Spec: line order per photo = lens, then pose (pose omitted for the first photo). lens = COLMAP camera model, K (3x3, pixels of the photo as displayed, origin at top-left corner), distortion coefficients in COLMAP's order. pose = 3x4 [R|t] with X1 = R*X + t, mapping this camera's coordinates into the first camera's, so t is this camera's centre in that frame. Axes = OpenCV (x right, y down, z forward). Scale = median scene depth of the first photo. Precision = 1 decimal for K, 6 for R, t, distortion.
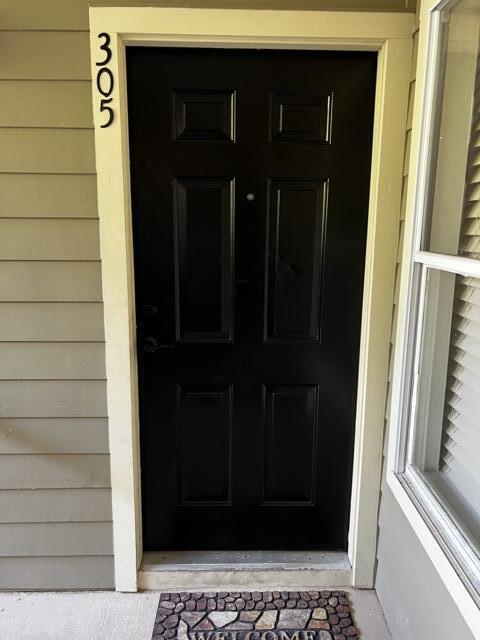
lens RADIAL K [[481.8, 0, 239.3], [0, 481.8, 317.3], [0, 0, 1]] dist [0.020431, -0.022203]
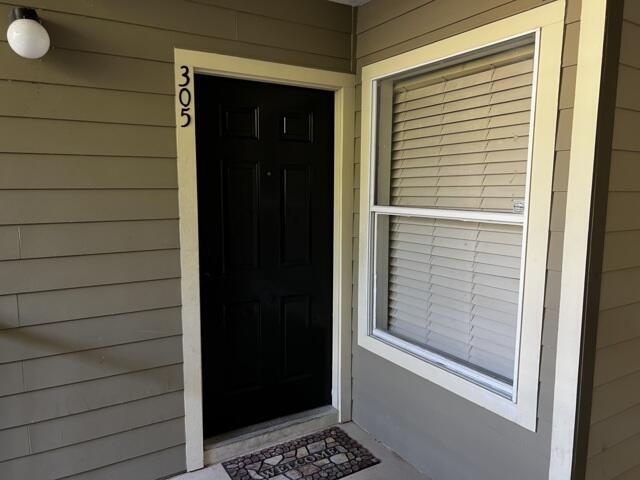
lens RADIAL K [[481.8, 0, 321.8], [0, 481.8, 242.7], [0, 0, 1]] dist [0.020431, -0.022203]
pose [[0.861060, -0.066647, 0.504118, -0.648232], [0.103378, 0.993614, -0.045214, 0.059570], [-0.497885, 0.091046, 0.862451, -0.410011]]
